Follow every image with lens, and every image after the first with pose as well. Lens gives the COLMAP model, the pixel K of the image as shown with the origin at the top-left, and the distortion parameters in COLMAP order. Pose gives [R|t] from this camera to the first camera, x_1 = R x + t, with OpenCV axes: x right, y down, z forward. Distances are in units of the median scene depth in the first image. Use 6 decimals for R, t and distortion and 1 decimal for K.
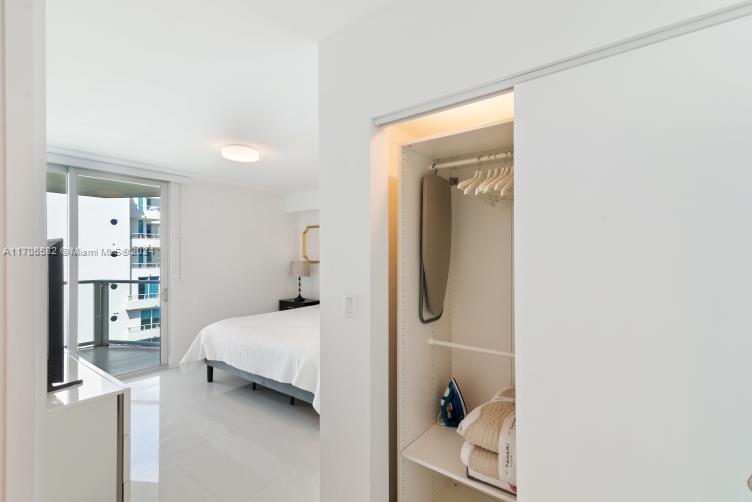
lens RADIAL K [[340.9, 0, 376.6], [0, 340.9, 253.9], [0, 0, 1]] dist [0.004658, 0.000288]
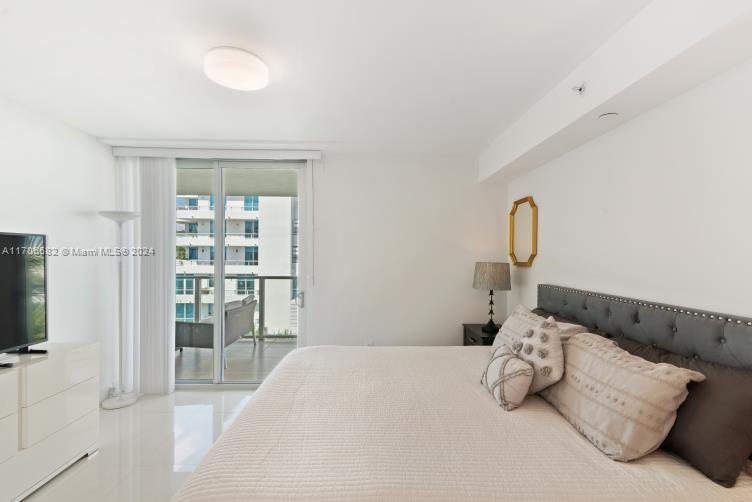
lens RADIAL K [[352.7, 0, 376.2], [0, 352.7, 260.5], [0, 0, 1]] dist [0.000340, -0.000120]
pose [[0.614065, 0.018800, -0.789032, 0.179418], [-0.006189, 0.999800, 0.019005, 0.010825], [0.789231, -0.006787, 0.614058, 0.680886]]
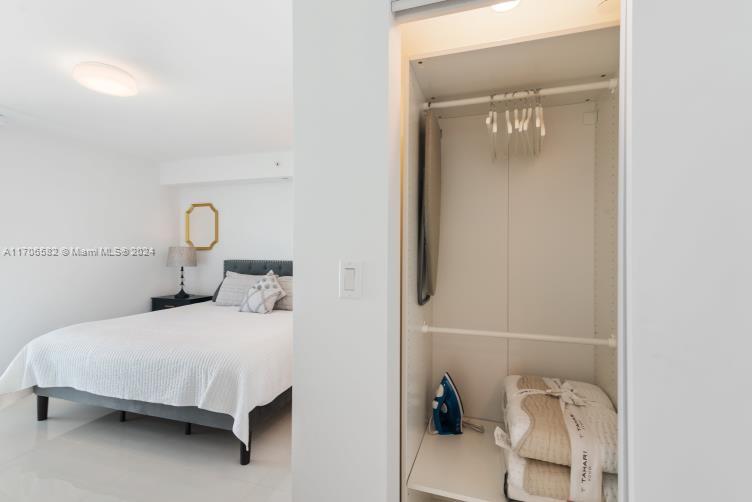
lens RADIAL K [[347.2, 0, 376.0], [0, 347.2, 251.0], [0, 0, 1]] dist [0.012266, -0.000382]
pose [[0.944632, 0.007386, 0.328050, -0.096015], [-0.008334, 0.999964, 0.001482, 0.036096], [-0.328027, -0.004134, 0.944659, 0.131841]]
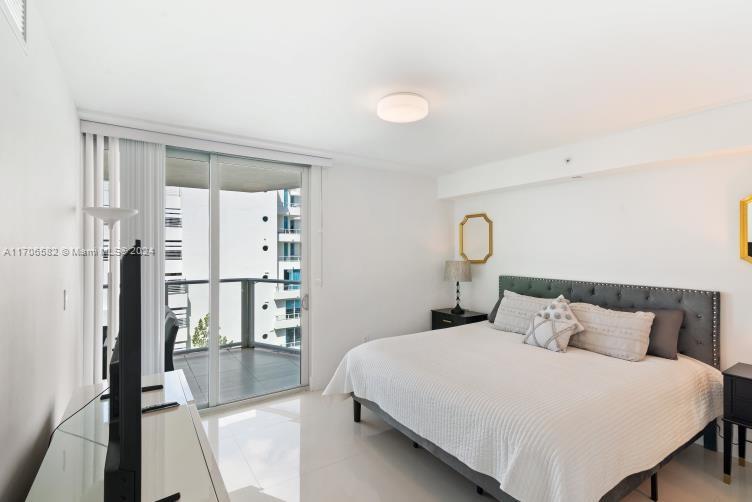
lens RADIAL K [[361.9, 0, 380.7], [0, 361.9, 247.8], [0, 0, 1]] dist [0.004367, 0.000101]
pose [[0.939707, 0.000523, -0.341981, -0.157545], [-0.000284, 1.000000, 0.000748, -0.012442], [0.341981, -0.000606, 0.939707, 0.251340]]
